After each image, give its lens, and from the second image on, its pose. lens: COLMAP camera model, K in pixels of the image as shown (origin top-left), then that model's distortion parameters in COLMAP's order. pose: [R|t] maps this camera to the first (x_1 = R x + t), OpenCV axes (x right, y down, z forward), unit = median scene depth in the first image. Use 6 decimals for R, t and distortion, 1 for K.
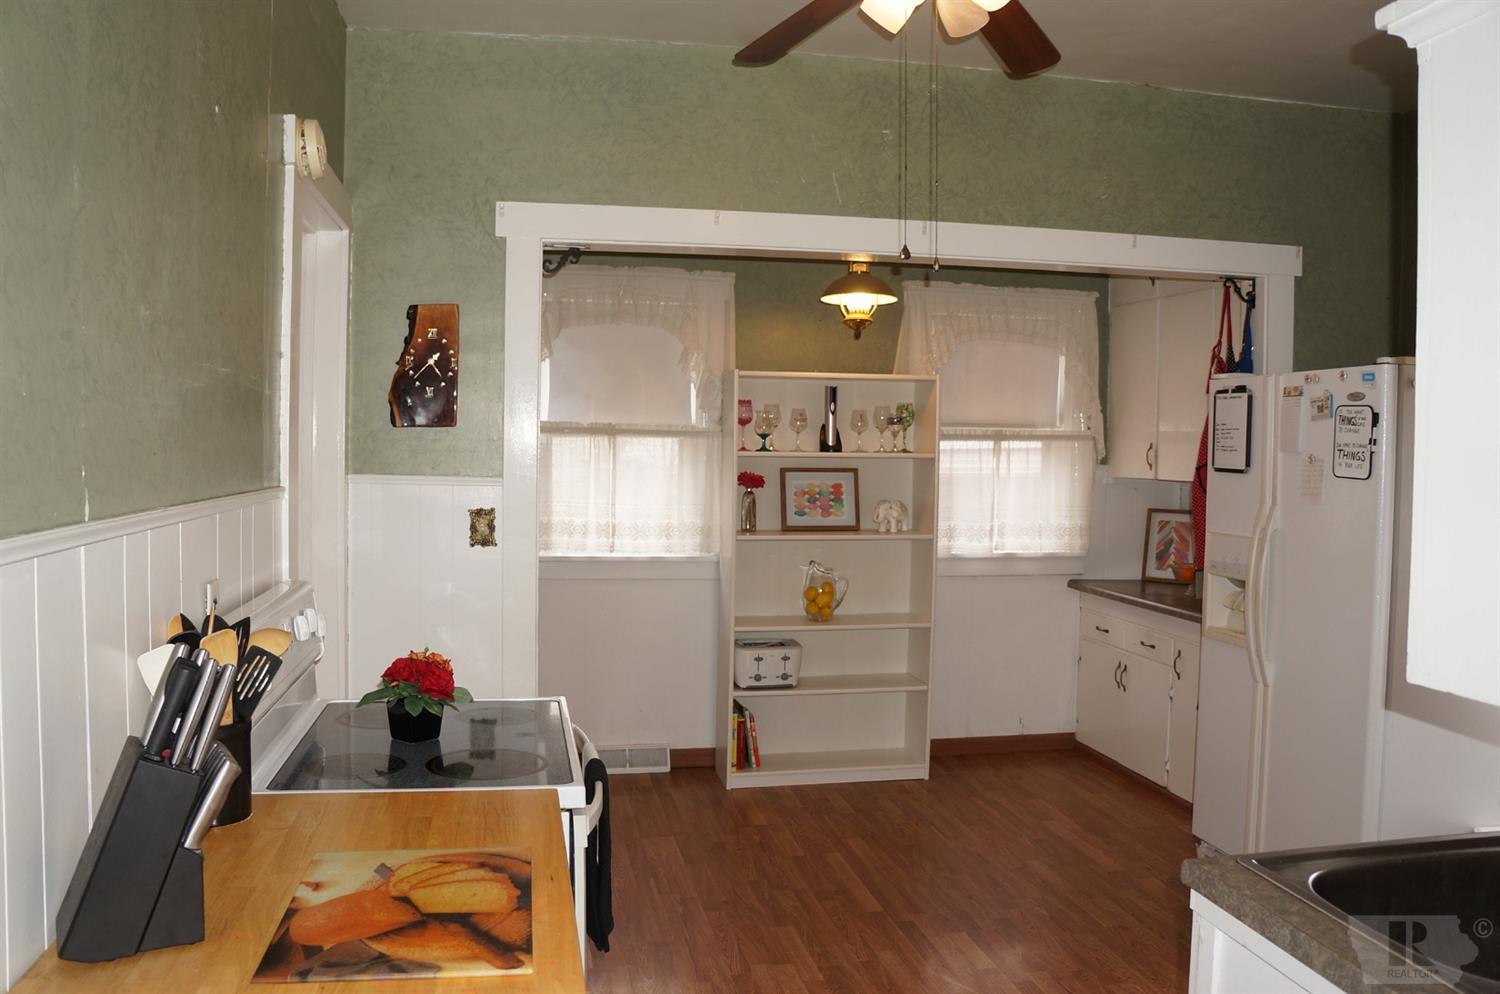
lens RADIAL K [[1191.1, 0, 747.8], [0, 1191.1, 491.5], [0, 0, 1]] dist [-0.176420, 0.116104]
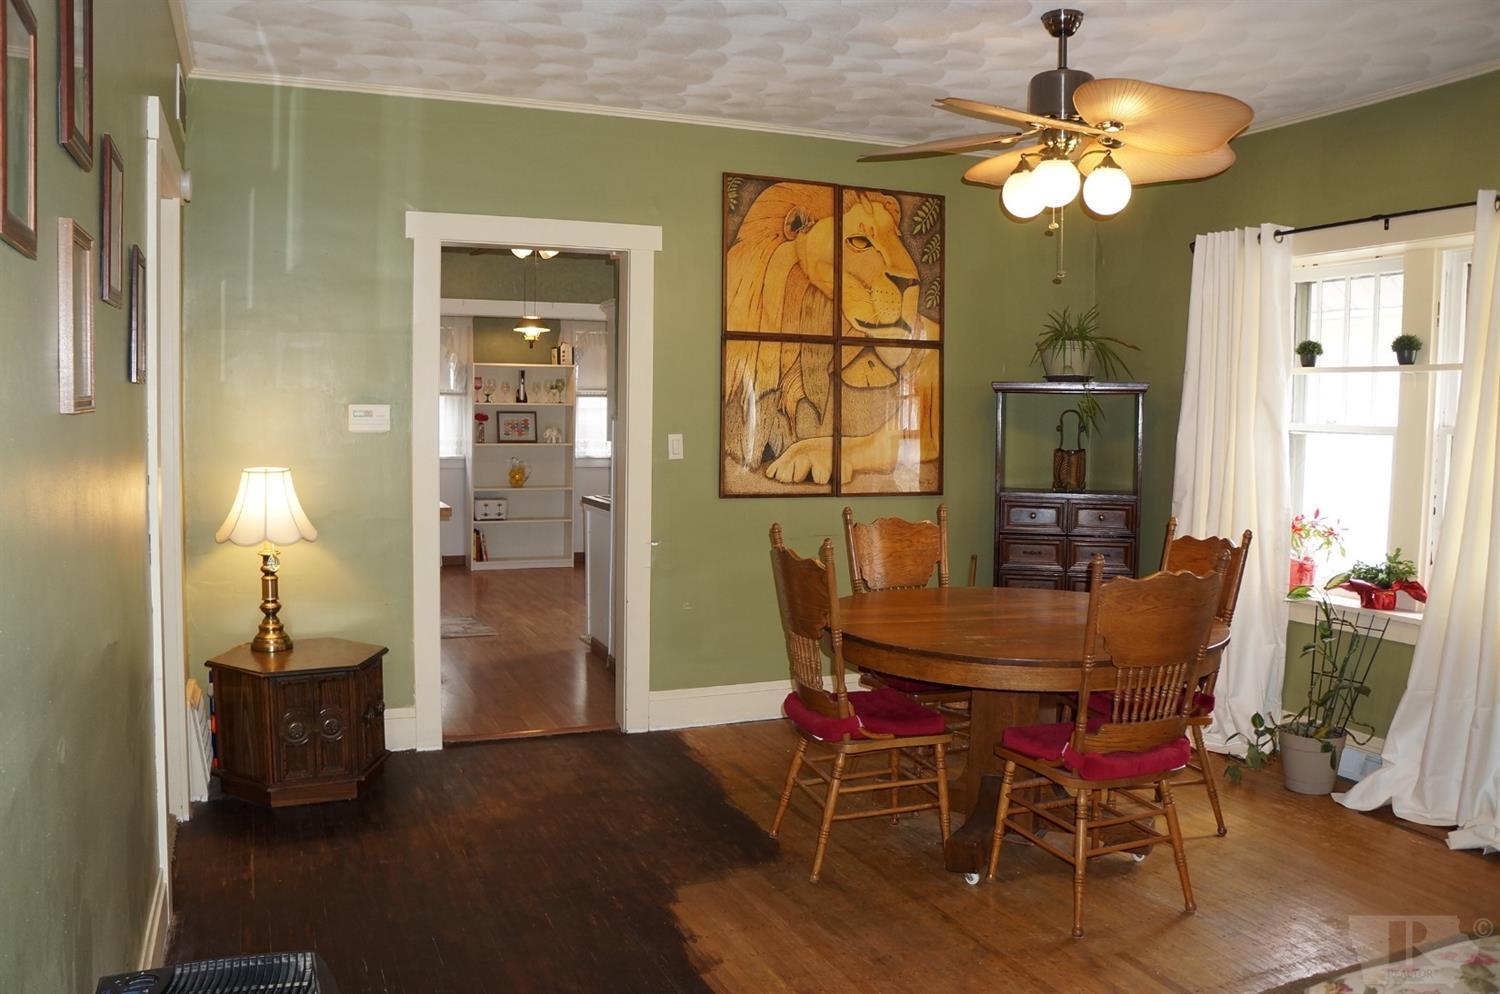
lens RADIAL K [[1191.1, 0, 737.7], [0, 1191.1, 491.6], [0, 0, 1]] dist [-0.176420, 0.116104]
pose [[0.978905, -0.011773, 0.203975, 0.017566], [0.005640, 0.999515, 0.030624, 0.056448], [-0.204237, -0.028828, 0.978497, -1.019114]]
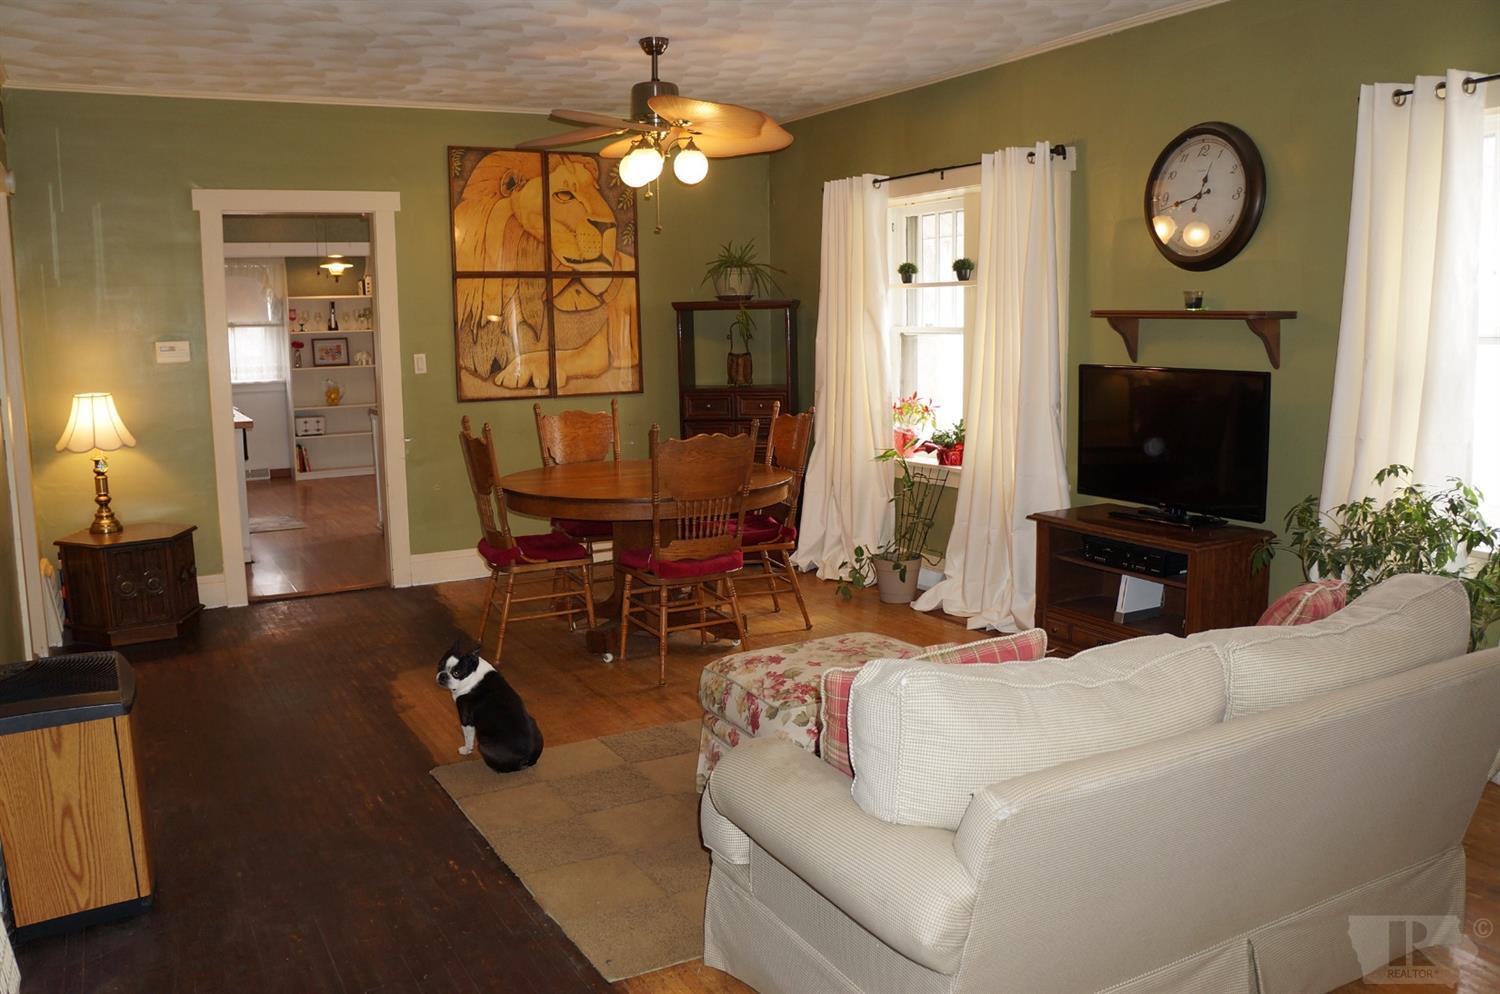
lens RADIAL K [[1191.1, 0, 748.1], [0, 1191.1, 490.2], [0, 0, 1]] dist [-0.176420, 0.116104]
pose [[0.946772, -0.071515, 0.313862, 0.099627], [0.039979, 0.993584, 0.105797, 0.065077], [-0.319414, -0.087618, 0.943556, -1.352439]]
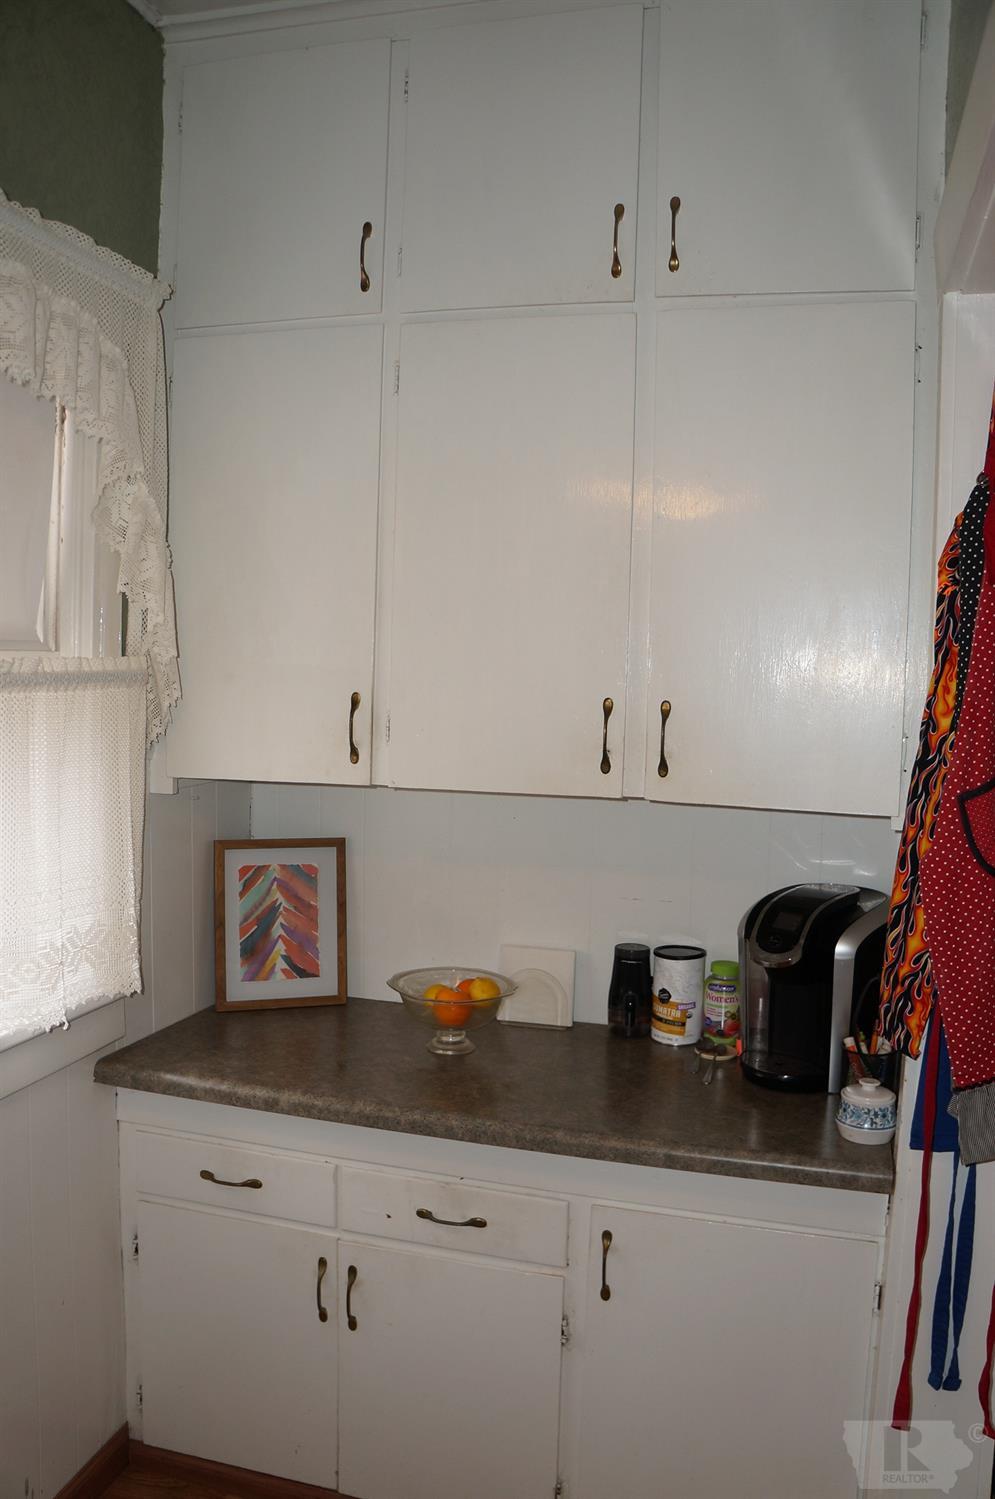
lens RADIAL K [[1190.3, 0, 498.8], [0, 1190.3, 748.4], [0, 0, 1]] dist [-0.176420, 0.116104]
pose [[0.460111, -0.059658, 0.885855, 0.015306], [0.017981, 0.998161, 0.057882, -0.044244], [-0.887679, -0.010703, 0.460338, 0.753588]]
